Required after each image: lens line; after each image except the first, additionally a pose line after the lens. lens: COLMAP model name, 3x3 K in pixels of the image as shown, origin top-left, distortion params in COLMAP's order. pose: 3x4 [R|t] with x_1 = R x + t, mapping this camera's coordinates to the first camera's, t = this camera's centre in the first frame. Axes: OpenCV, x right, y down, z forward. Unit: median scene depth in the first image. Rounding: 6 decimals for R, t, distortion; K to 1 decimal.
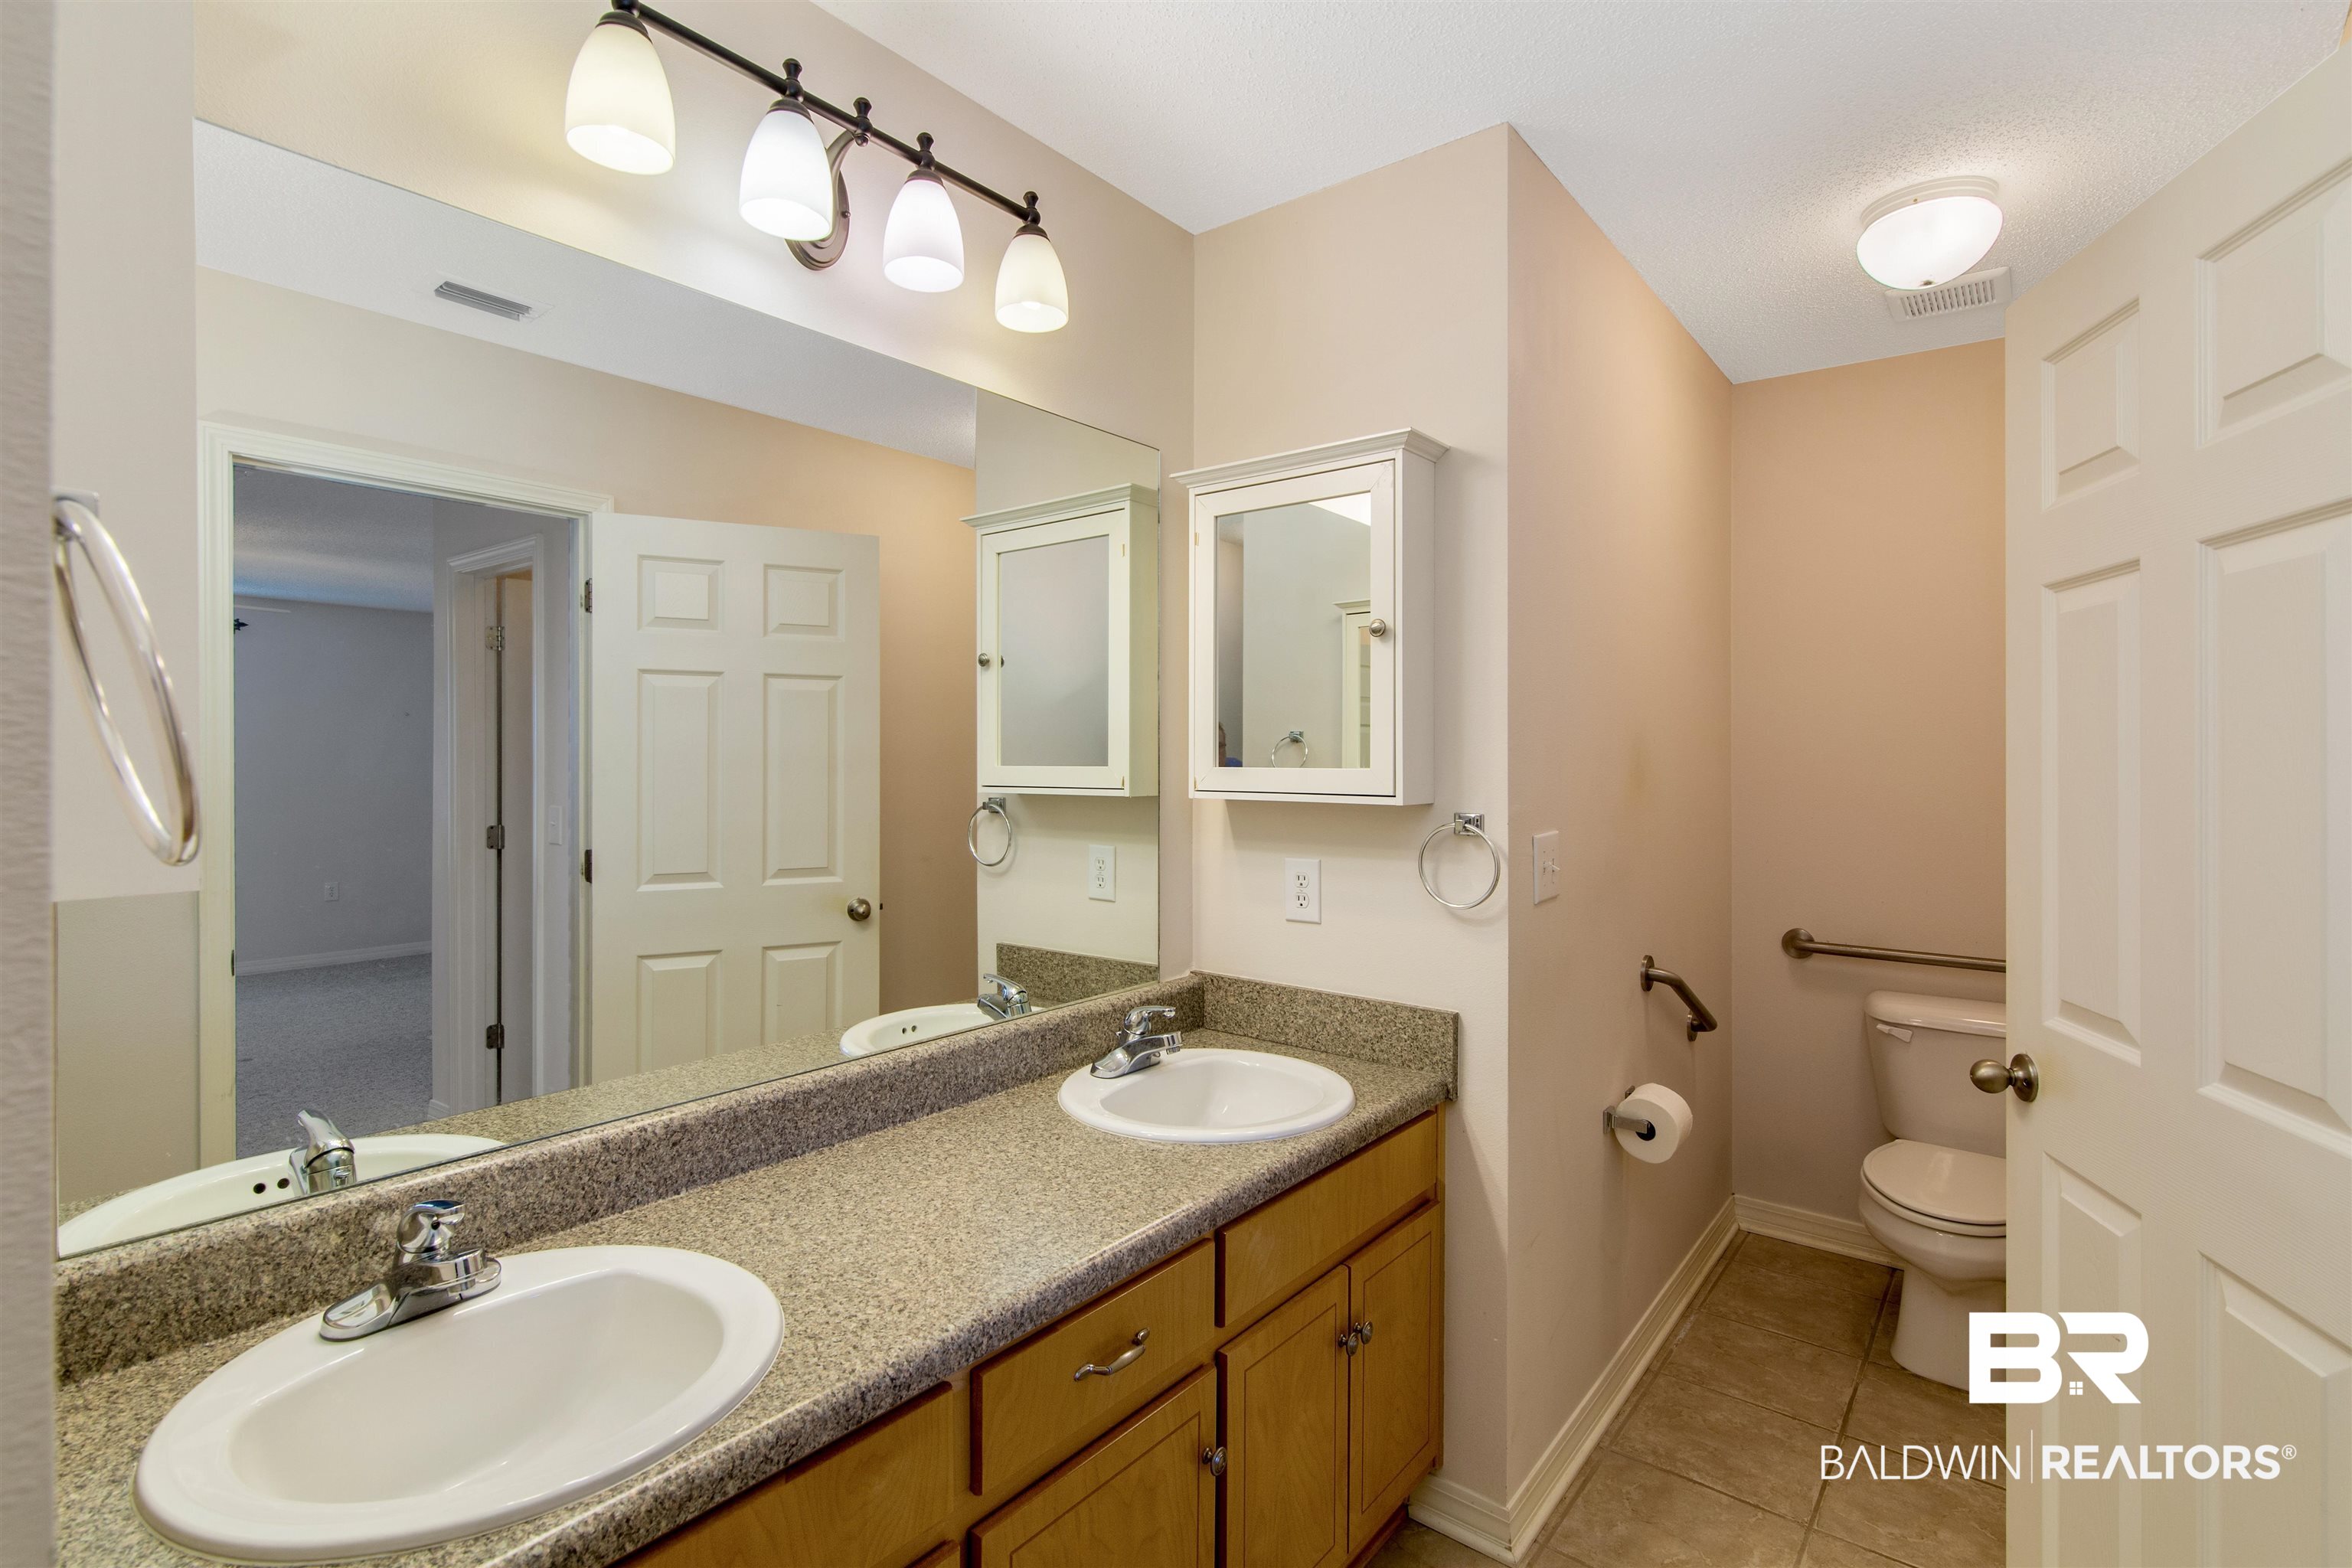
lens RADIAL K [[1100.5, 0, 1176.0], [0, 1100.5, 784.0], [0, 0, 1]] dist [-0.001087, -0.000580]
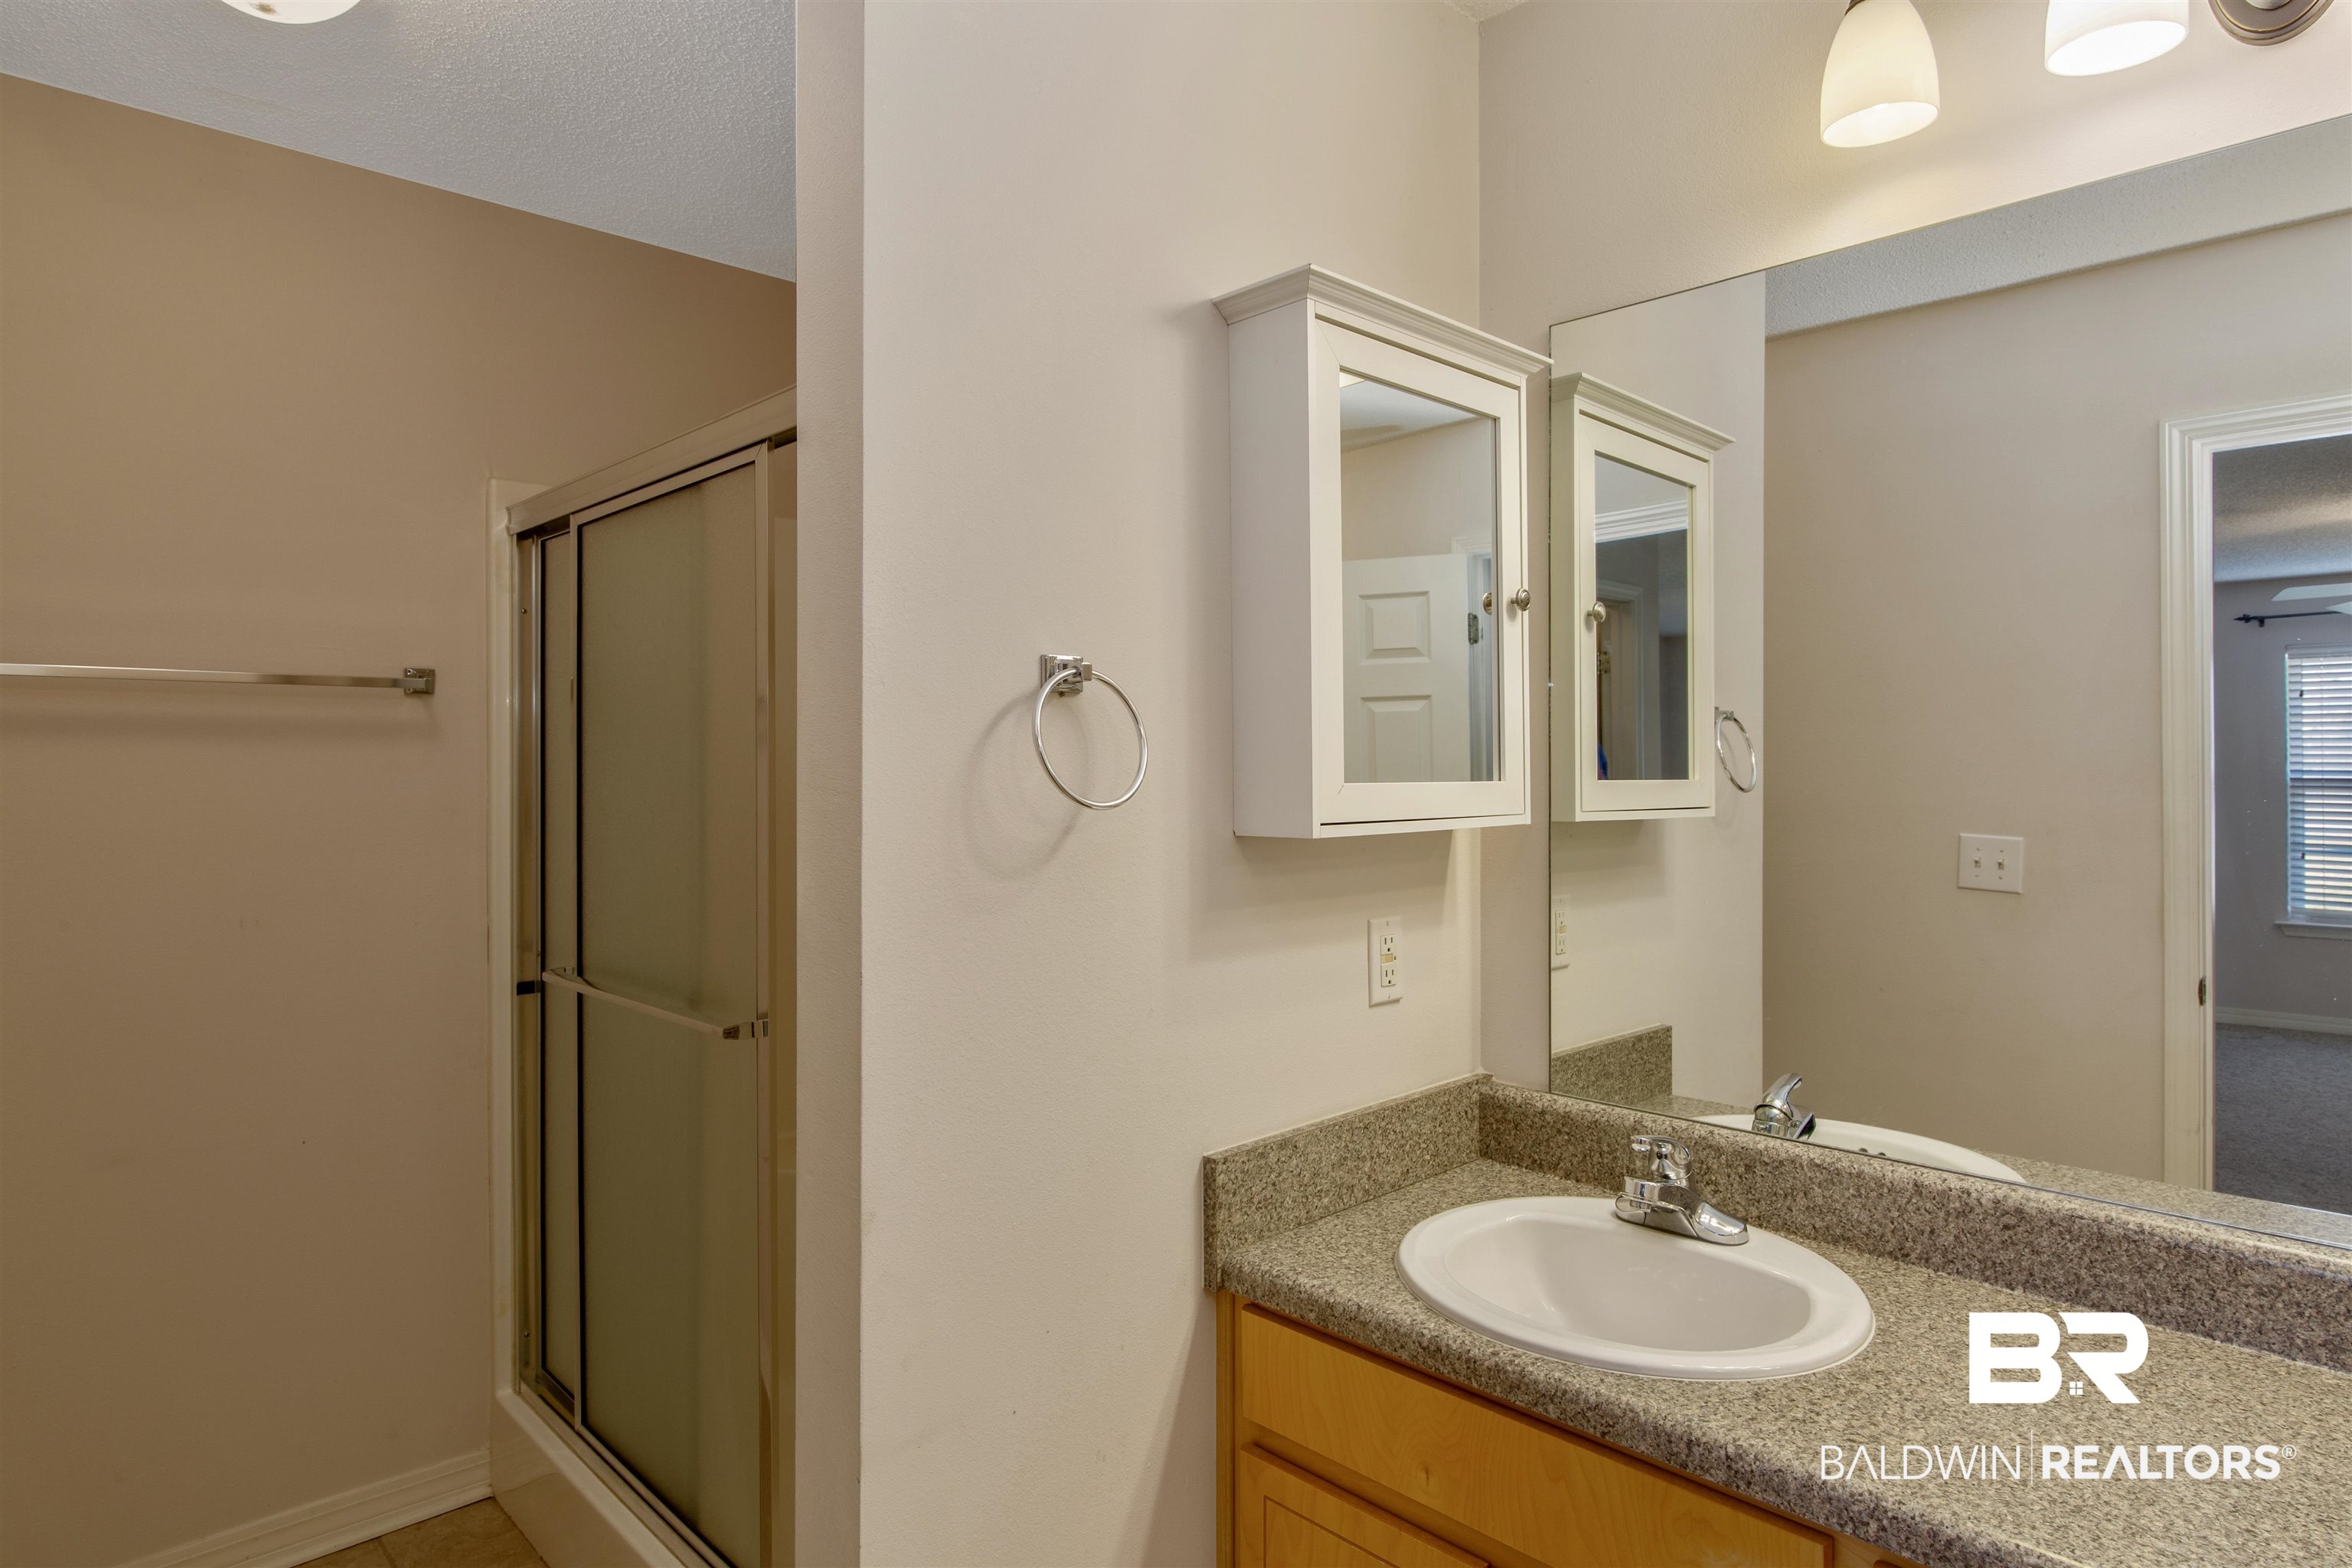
lens RADIAL K [[1335.8, 0, 1176.0], [0, 1335.8, 784.0], [0, 0, 1]] dist [0.002148, 0.001010]
pose [[-0.120605, 0.011230, -0.992637, 0.865762], [-0.025128, 0.999581, 0.014362, -0.015225], [0.992383, 0.026675, -0.120272, 0.656662]]
